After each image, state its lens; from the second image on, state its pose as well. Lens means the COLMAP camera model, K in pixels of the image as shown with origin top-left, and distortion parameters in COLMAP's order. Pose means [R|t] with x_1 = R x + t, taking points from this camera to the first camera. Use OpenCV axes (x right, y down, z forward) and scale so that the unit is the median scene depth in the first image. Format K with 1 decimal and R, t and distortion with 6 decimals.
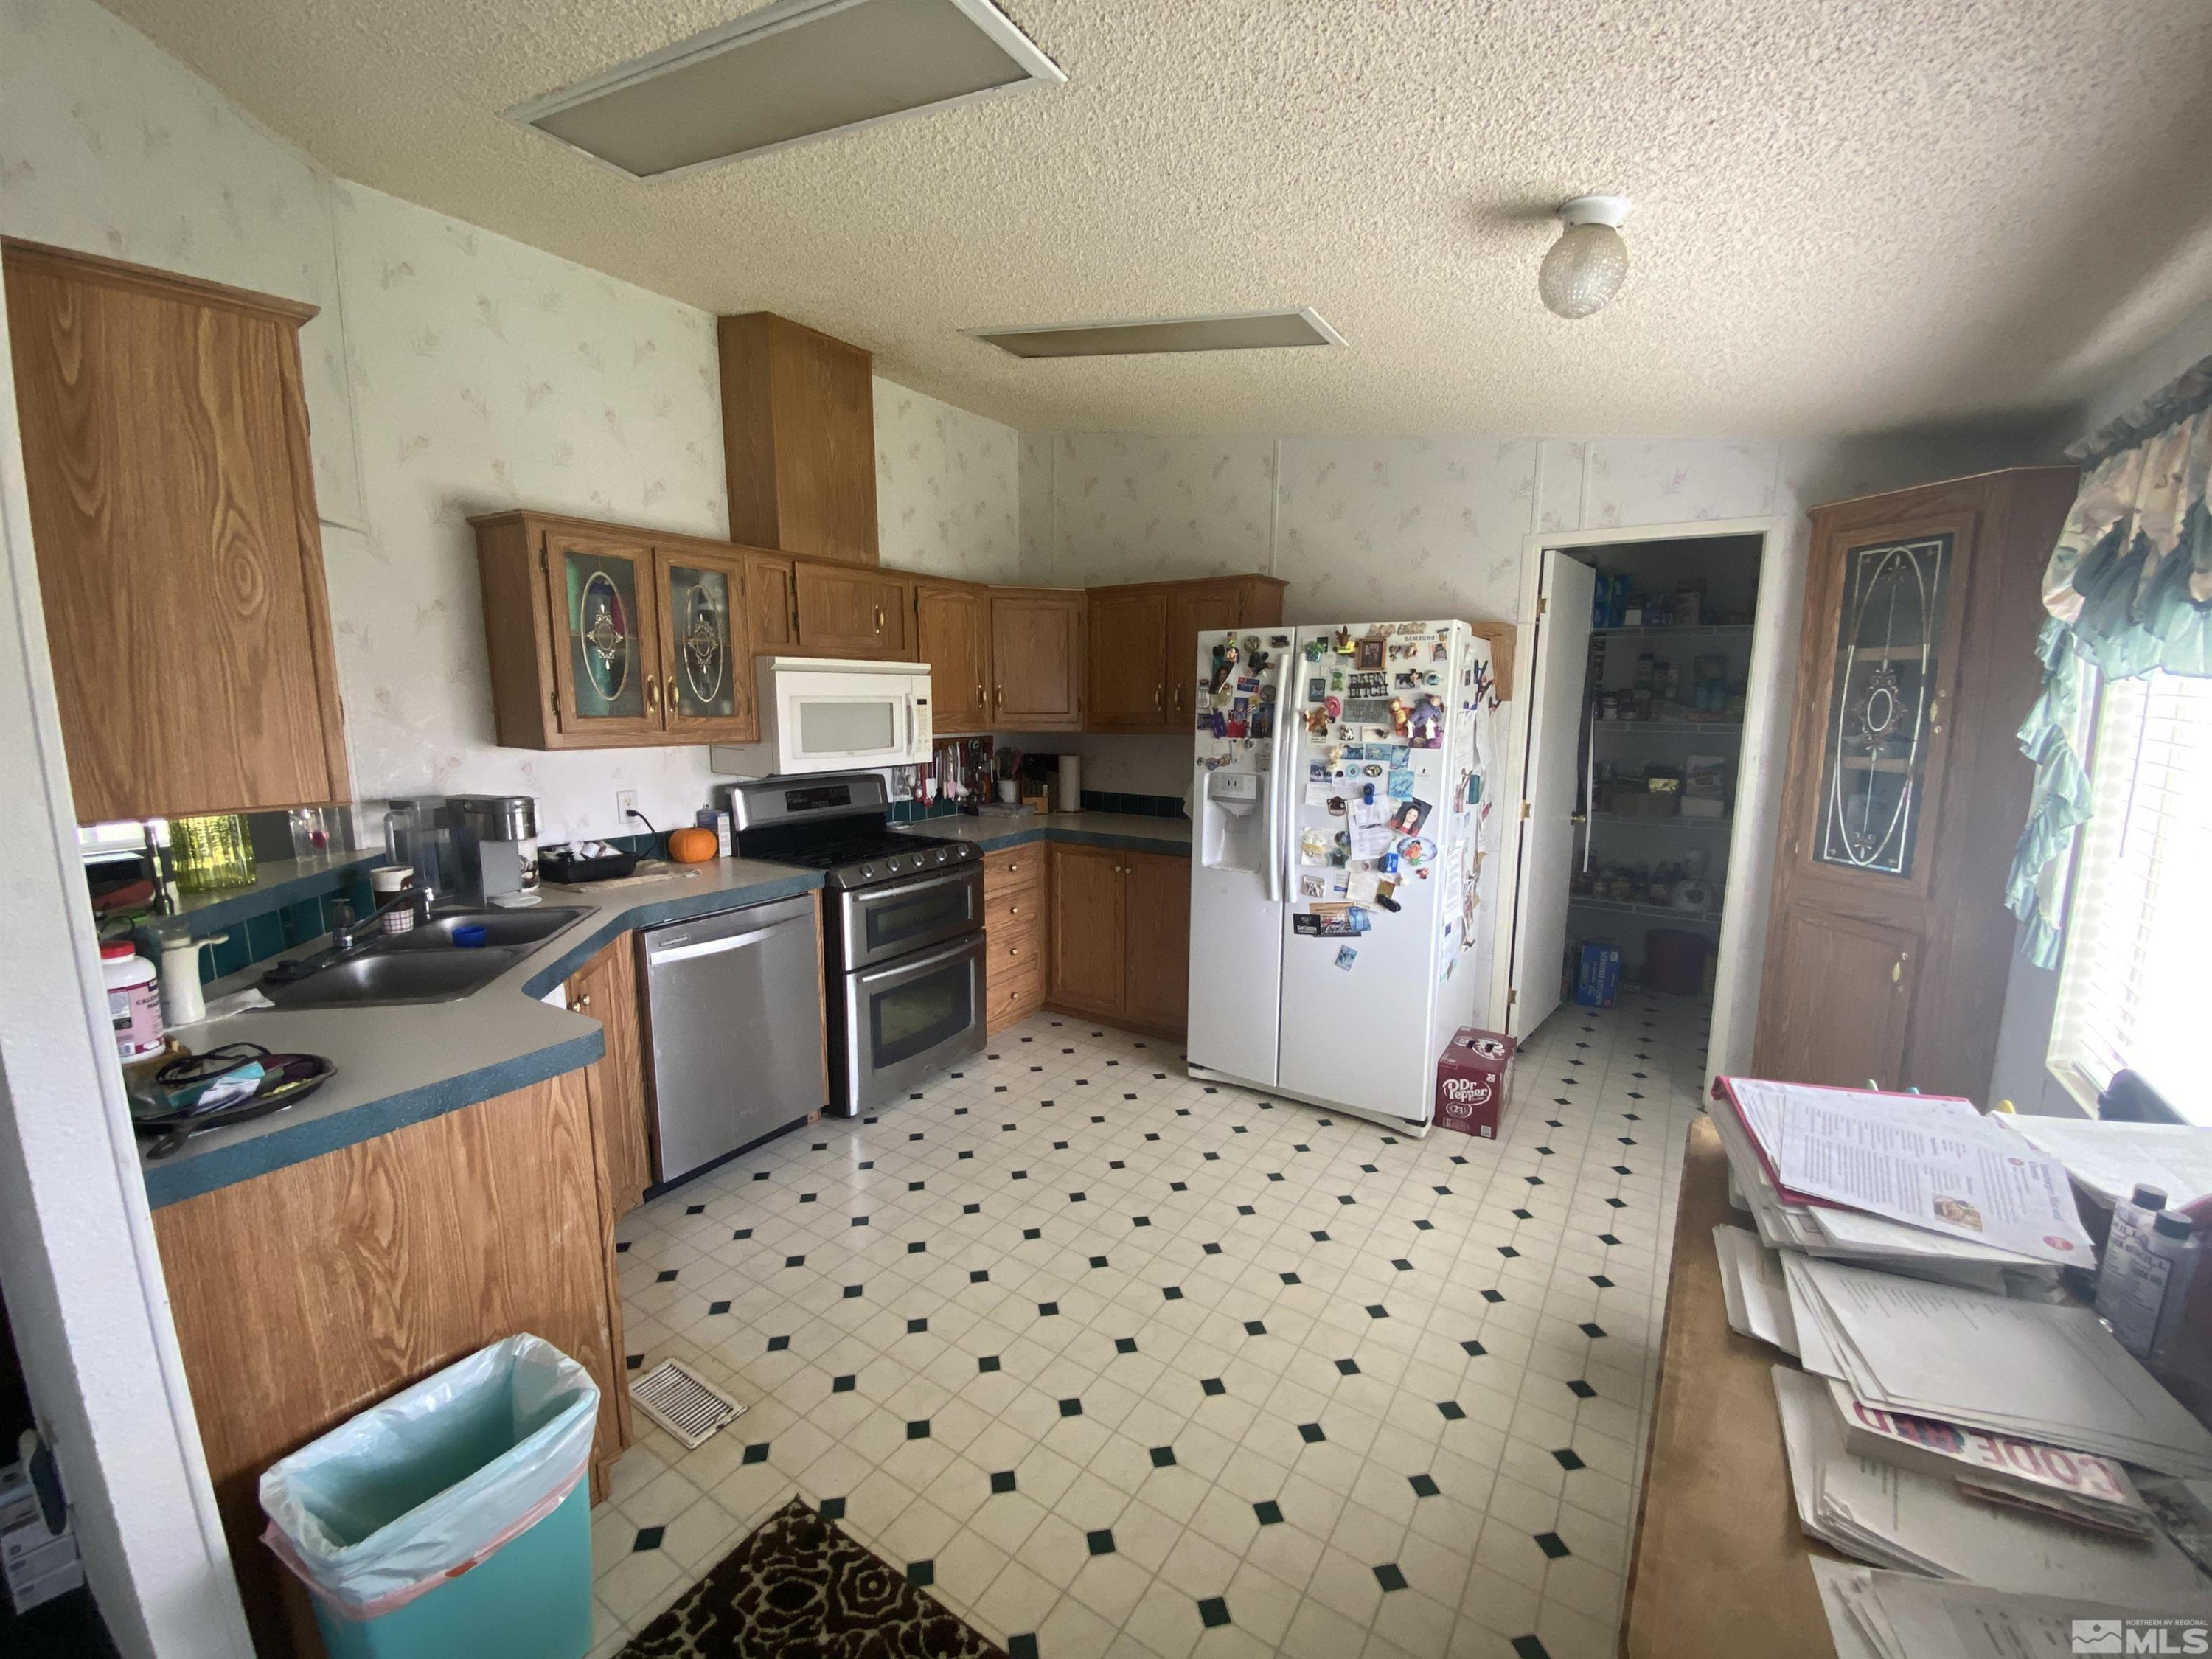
lens RADIAL K [[879.8, 0, 1100.4], [0, 879.8, 830.0], [0, 0, 1]] dist [0.010422, -0.005116]
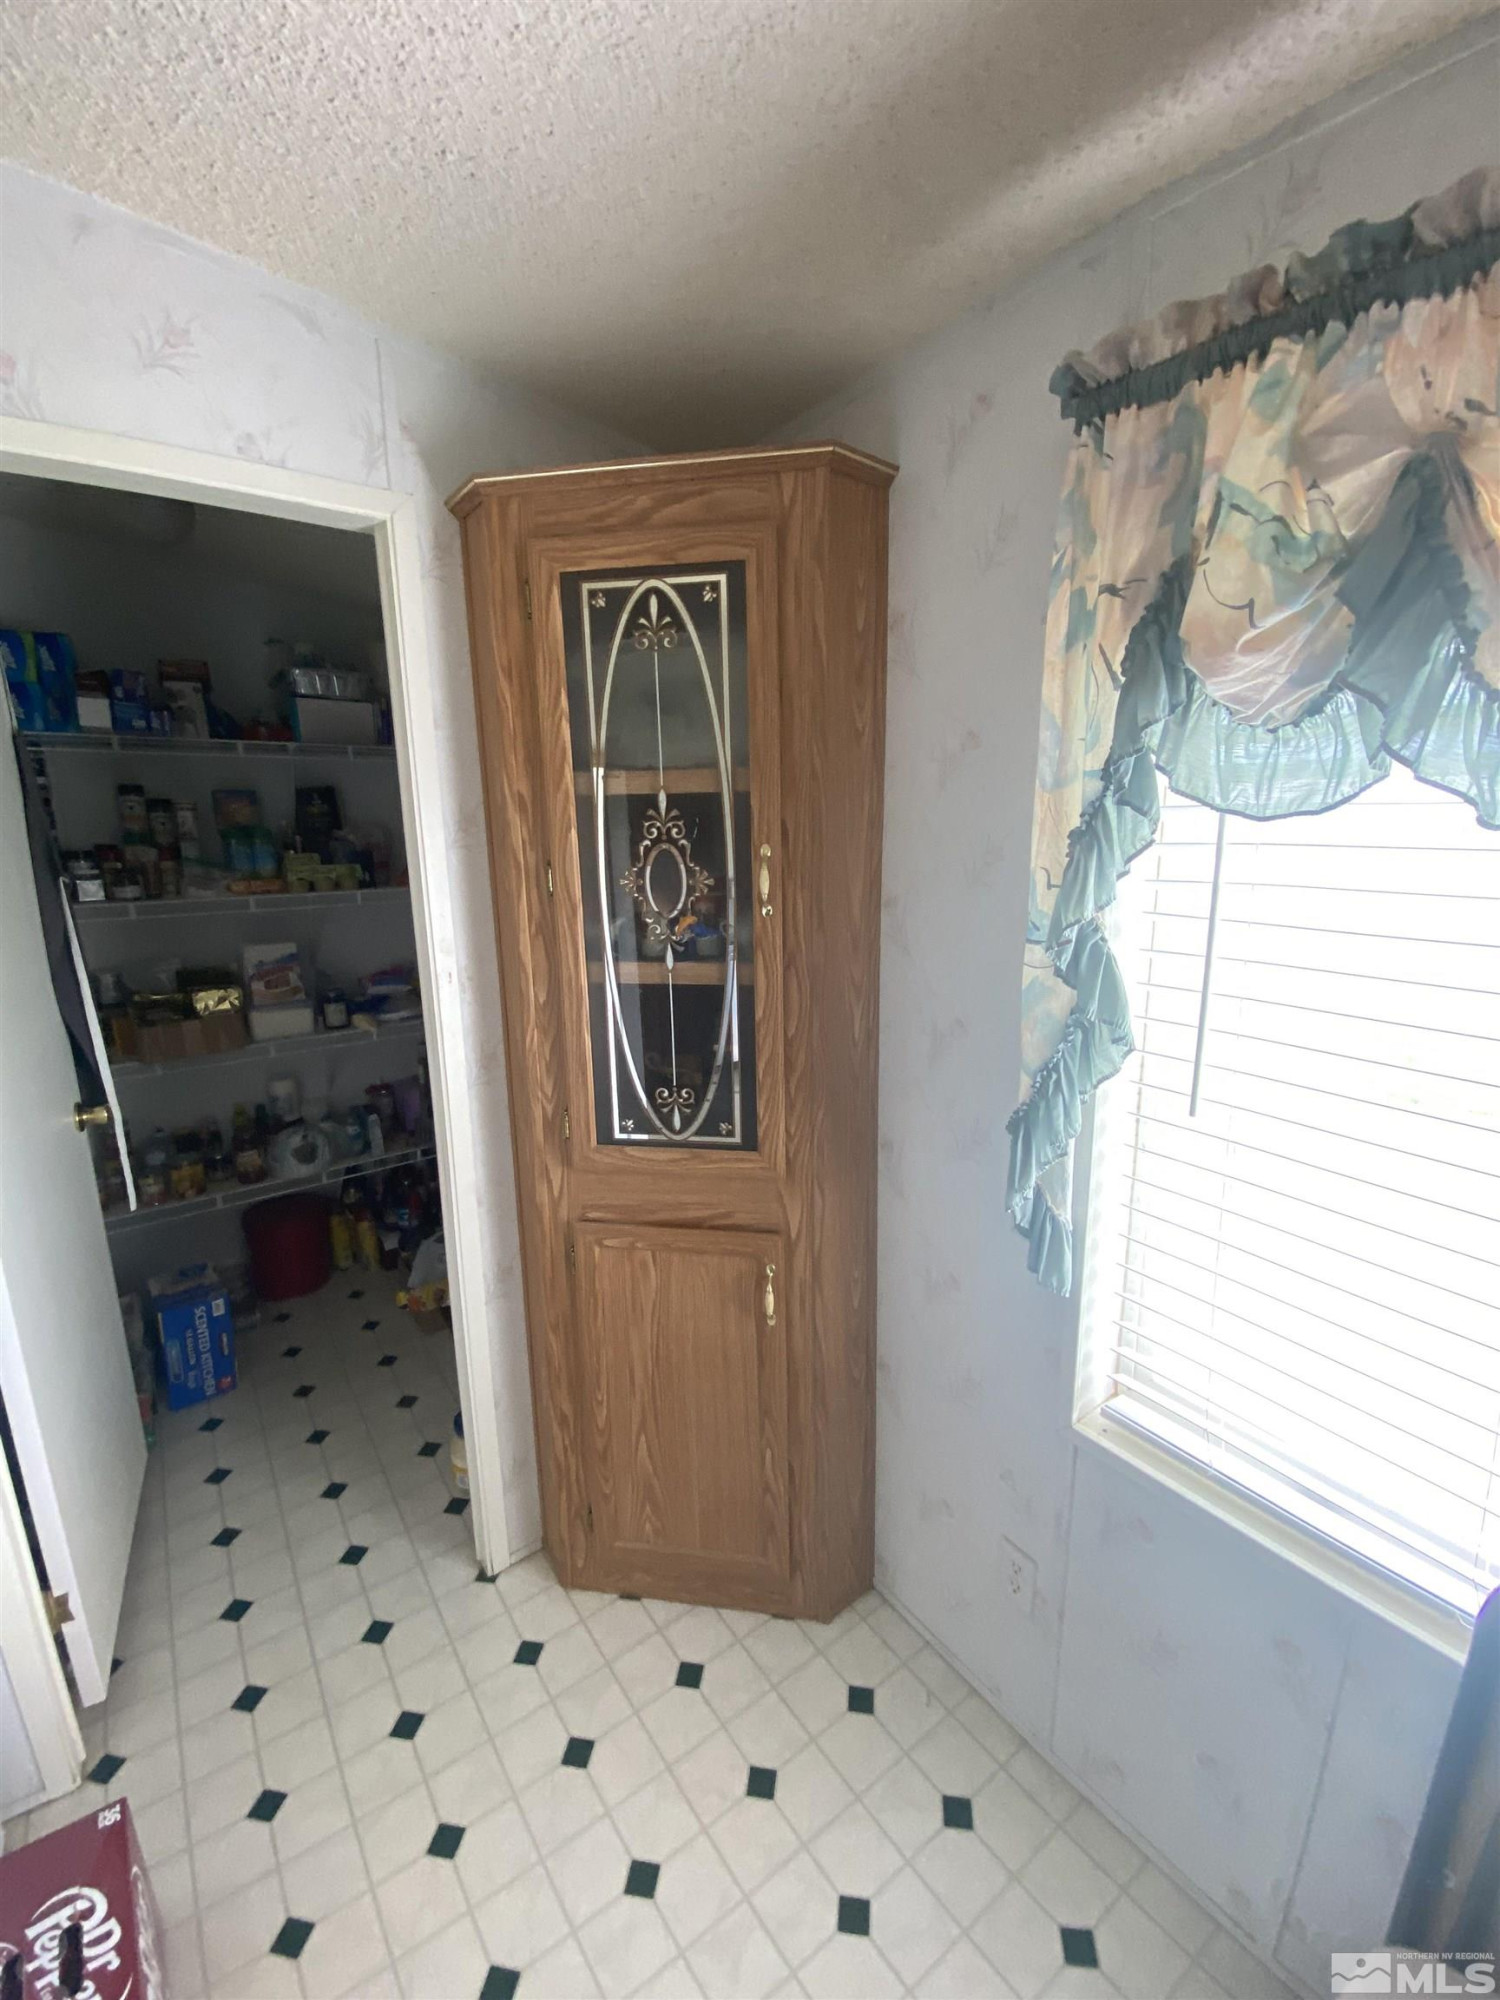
lens RADIAL K [[812.8, 0, 757.9], [0, 812.8, 981.3], [0, 0, 1]] dist [-0.009306, -0.001568]
pose [[0.321435, -0.182571, 0.929165, 0.249714], [0.165014, 0.977024, 0.134890, -0.081235], [-0.932443, 0.109967, 0.344176, 0.476692]]
